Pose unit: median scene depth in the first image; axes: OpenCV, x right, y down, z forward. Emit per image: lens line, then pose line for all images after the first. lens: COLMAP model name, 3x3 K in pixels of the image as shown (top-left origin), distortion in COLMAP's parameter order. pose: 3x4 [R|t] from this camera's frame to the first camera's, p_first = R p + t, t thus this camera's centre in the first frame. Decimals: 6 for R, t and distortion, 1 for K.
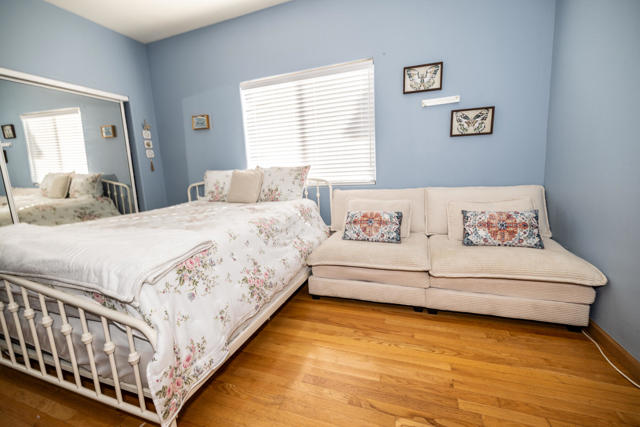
lens RADIAL K [[269.9, 0, 320.0], [0, 269.9, 214.0], [0, 0, 1]] dist [0.002174, 0.000167]
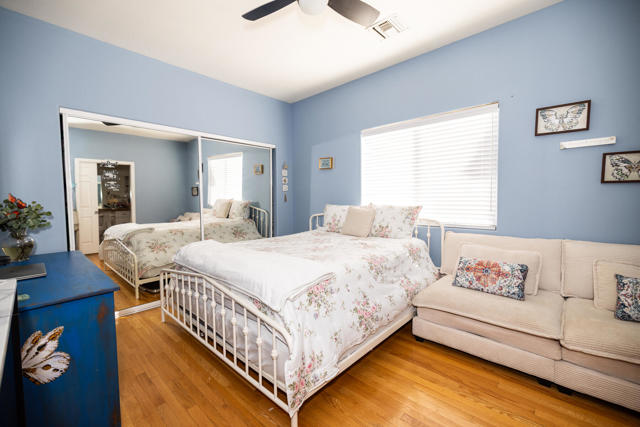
lens RADIAL K [[269.9, 0, 318.4], [0, 269.9, 212.4], [0, 0, 1]] dist [0.002174, 0.000167]
pose [[0.920290, 0.060061, -0.386600, -0.001210], [-0.099170, 0.991686, -0.082005, -0.040165], [0.378460, 0.113808, 0.918594, -0.116433]]
